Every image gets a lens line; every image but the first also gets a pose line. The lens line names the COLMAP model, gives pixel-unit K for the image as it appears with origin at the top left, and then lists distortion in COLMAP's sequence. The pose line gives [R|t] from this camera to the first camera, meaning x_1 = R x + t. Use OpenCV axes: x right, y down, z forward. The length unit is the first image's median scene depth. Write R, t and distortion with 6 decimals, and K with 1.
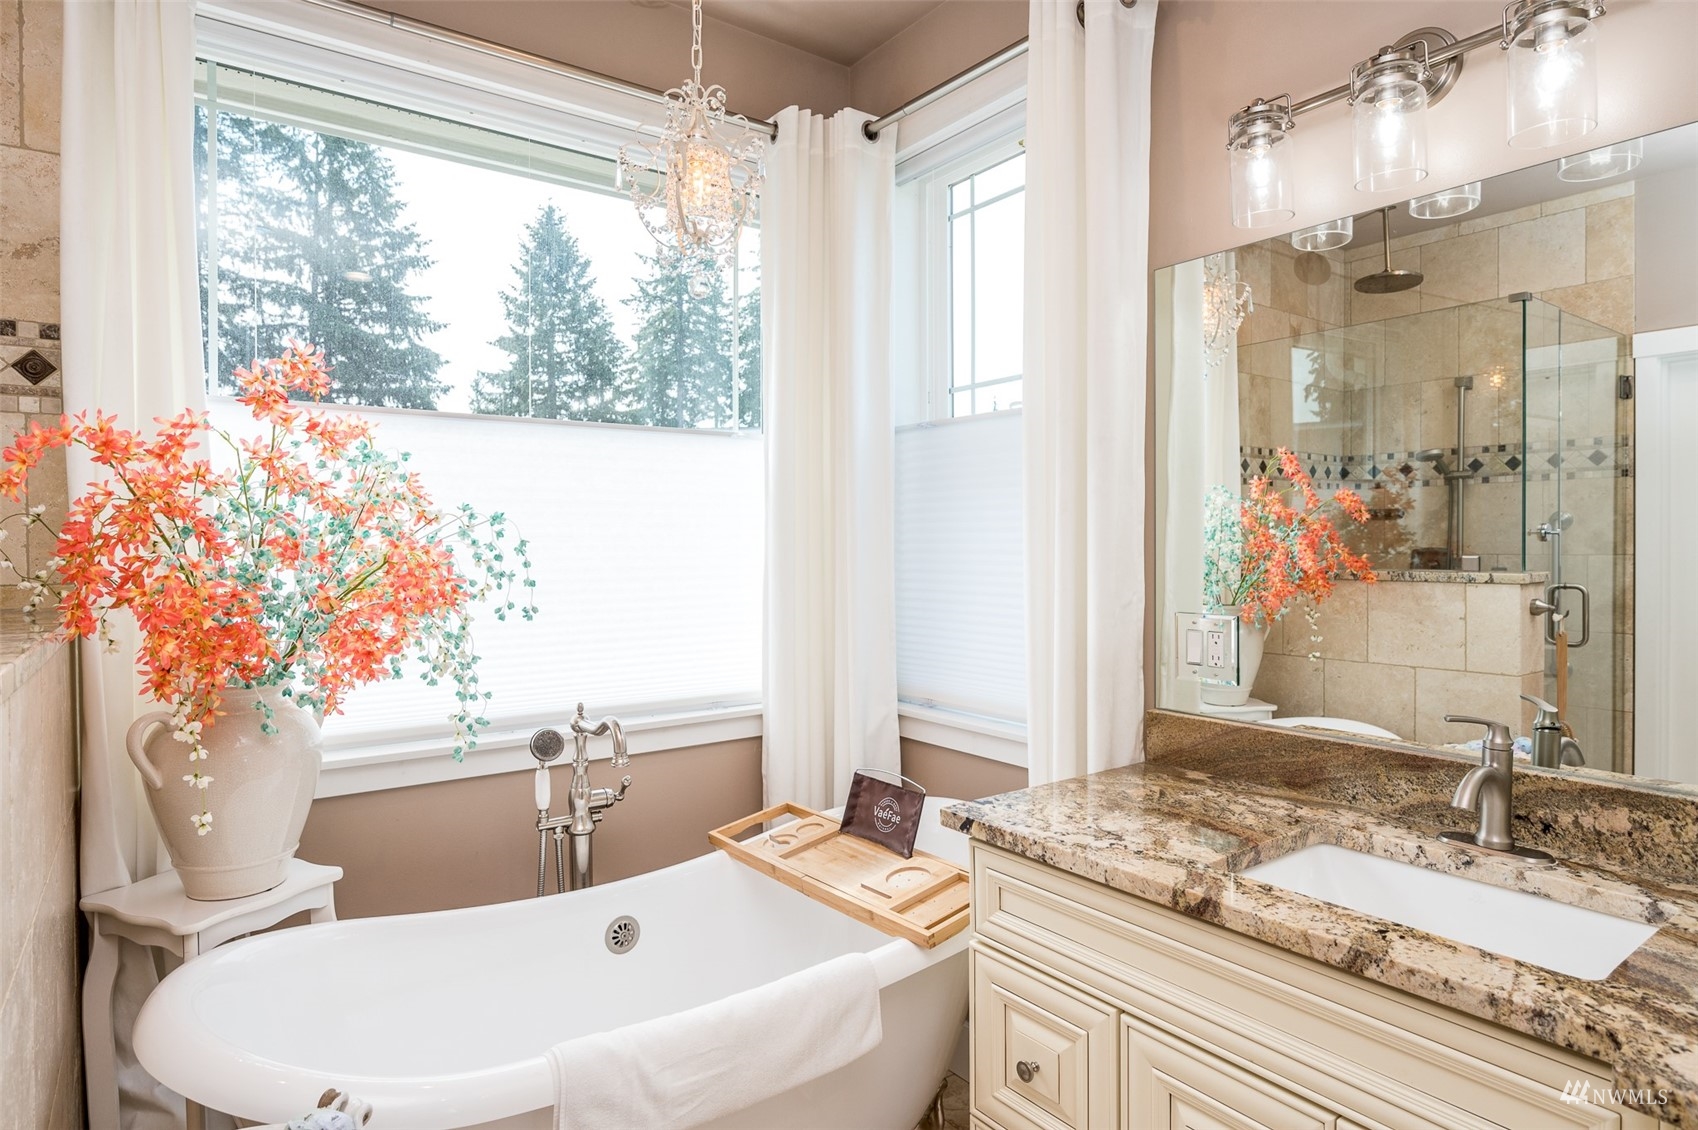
lens RADIAL K [[945.1, 0, 851.4], [0, 945.1, 553.5], [0, 0, 1]] dist [-0.008187, 0.000529]
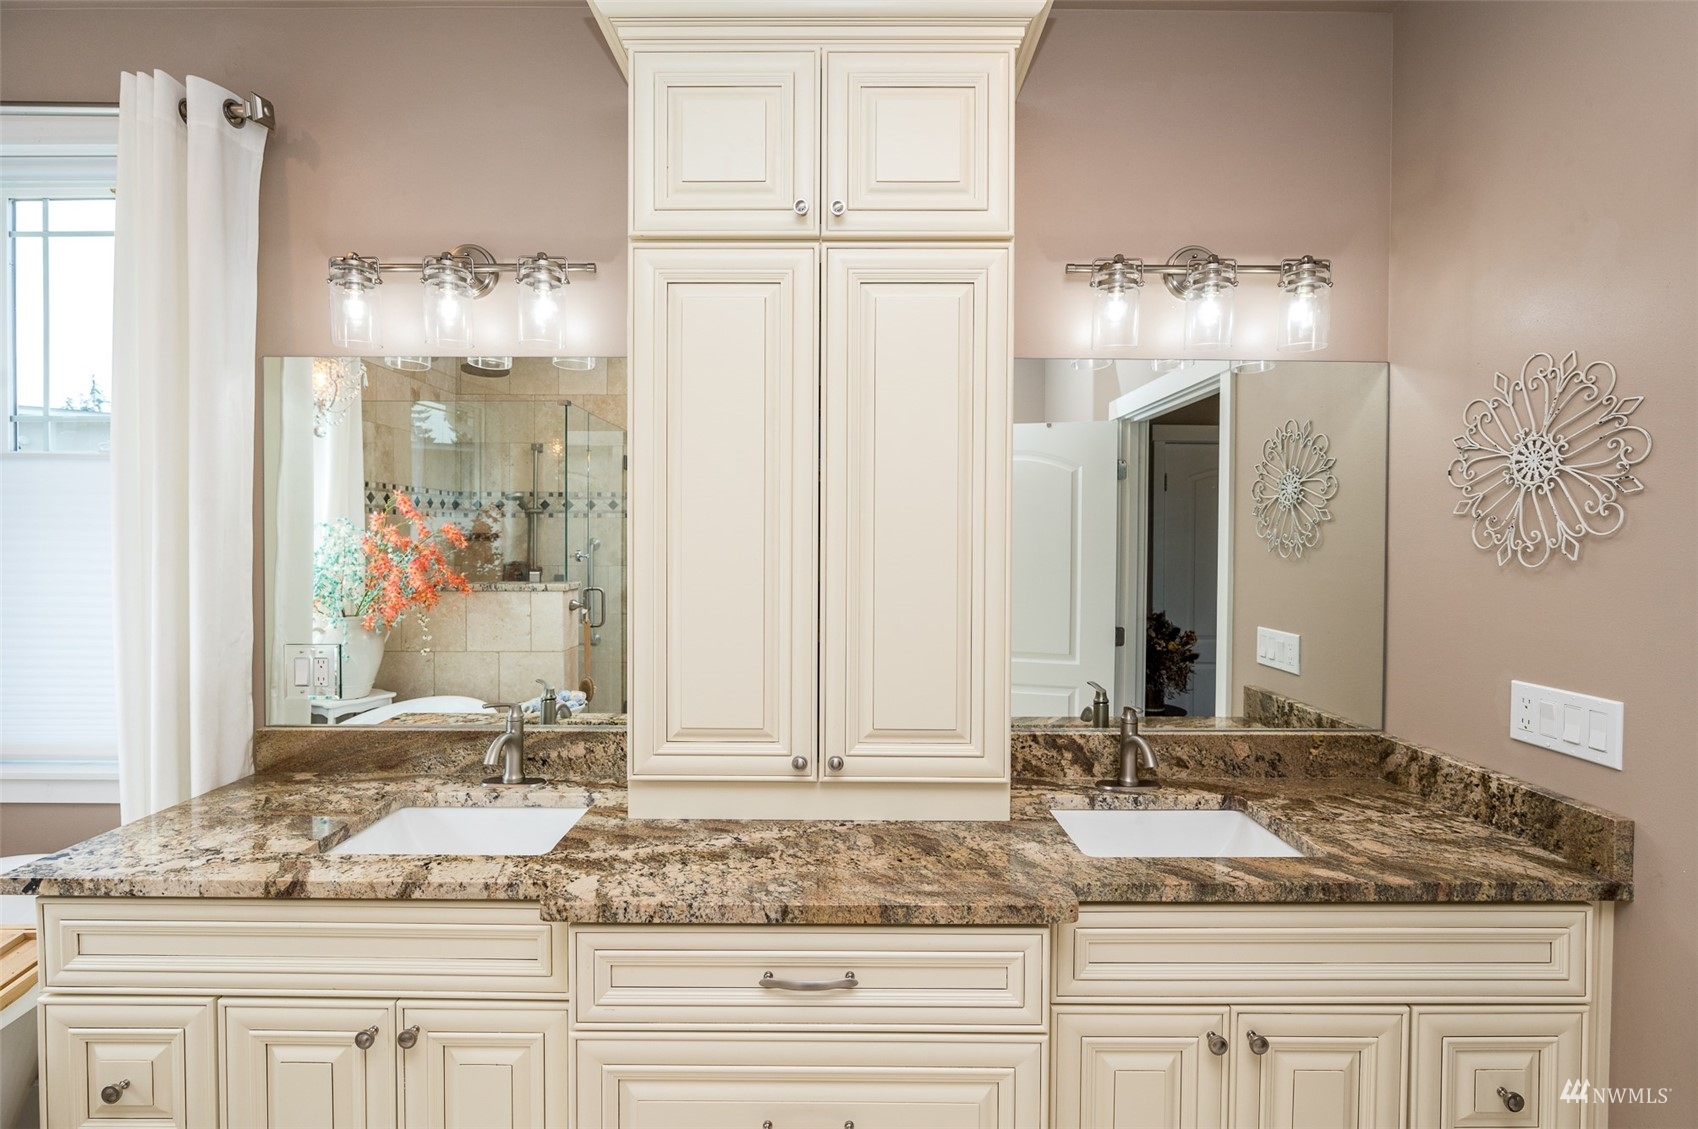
lens RADIAL K [[750.0, 0, 844.2], [0, 750.0, 549.3], [0, 0, 1]] dist [-0.006926, 0.000263]
pose [[0.589785, -0.002497, 0.807556, -0.006276], [0.001895, 0.999997, 0.001708, -0.062989], [-0.807558, 0.000523, 0.589788, -0.150566]]
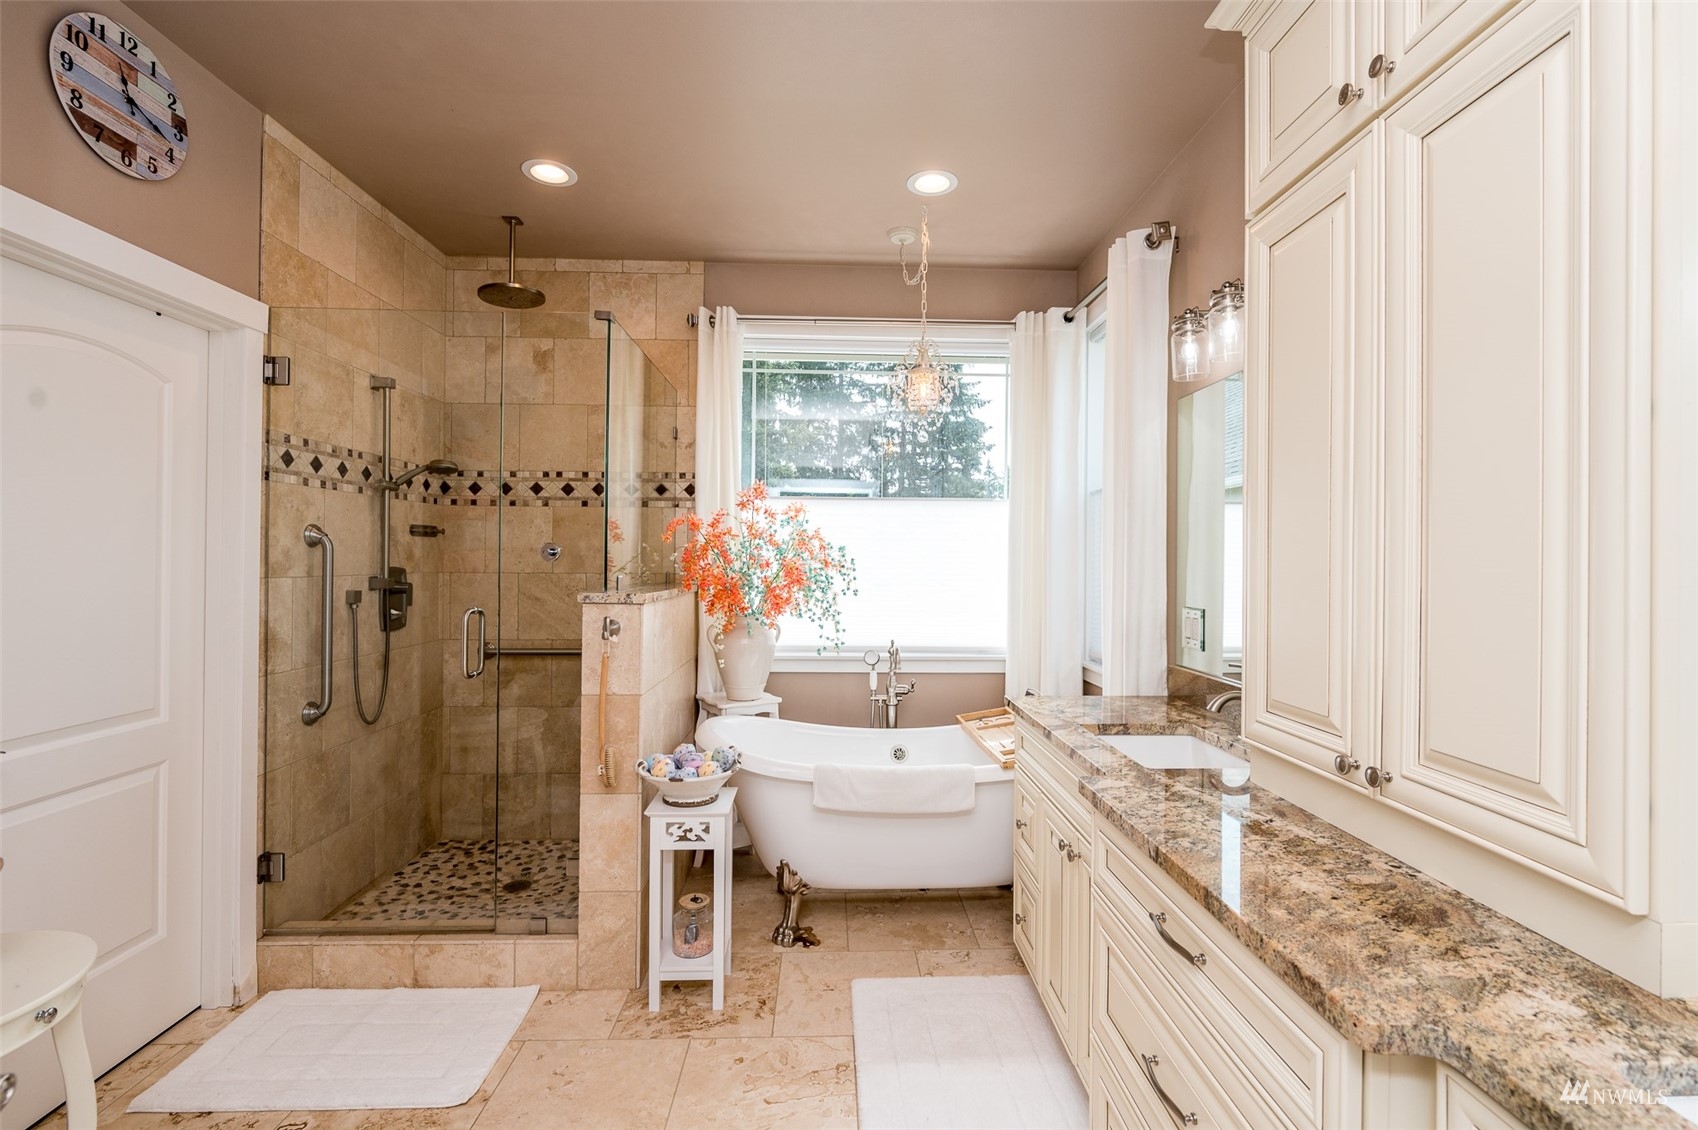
lens RADIAL K [[750.0, 0, 847.9], [0, 750.0, 562.8], [0, 0, 1]] dist [-0.006926, 0.000263]
pose [[0.824301, 0.014990, -0.565954, 0.629215], [-0.019587, 0.999806, -0.002047, -0.000628], [0.565813, 0.012772, 0.824434, -0.434574]]
